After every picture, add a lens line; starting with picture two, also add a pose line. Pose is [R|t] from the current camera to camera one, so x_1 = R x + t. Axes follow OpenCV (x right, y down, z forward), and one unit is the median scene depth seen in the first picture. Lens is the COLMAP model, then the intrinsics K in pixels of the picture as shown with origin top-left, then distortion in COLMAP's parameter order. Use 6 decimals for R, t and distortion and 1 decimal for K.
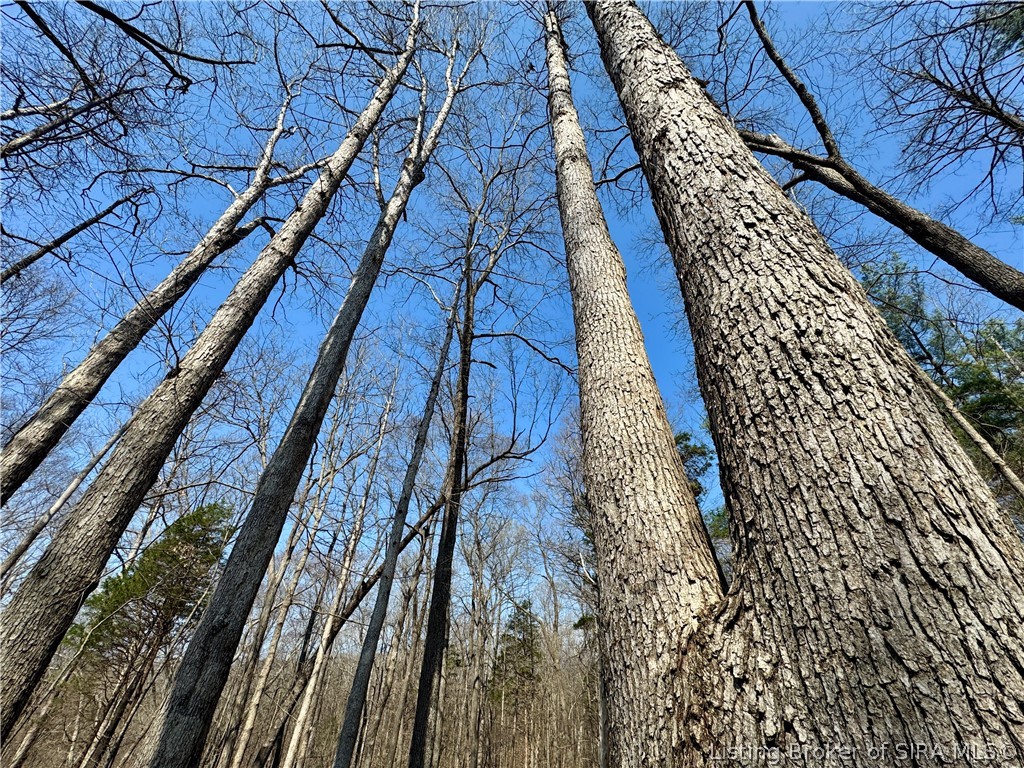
lens RADIAL K [[419.1, 0, 512.0], [0, 419.1, 384.0], [0, 0, 1]] dist [0.000094, -0.000015]
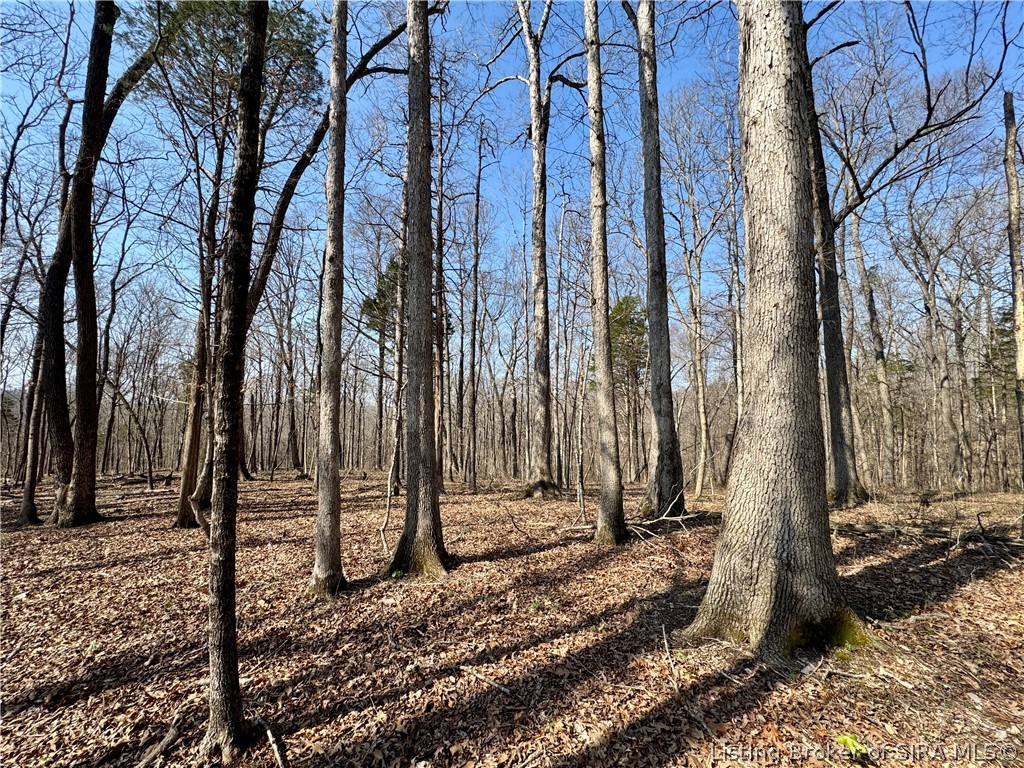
lens RADIAL K [[419.1, 0, 512.0], [0, 419.1, 384.0], [0, 0, 1]] dist [0.000094, -0.000015]
pose [[0.607185, -0.103746, -0.787759, 0.137170], [0.524776, 0.796794, 0.299548, -0.120804], [0.596605, -0.595278, 0.538244, -0.153326]]
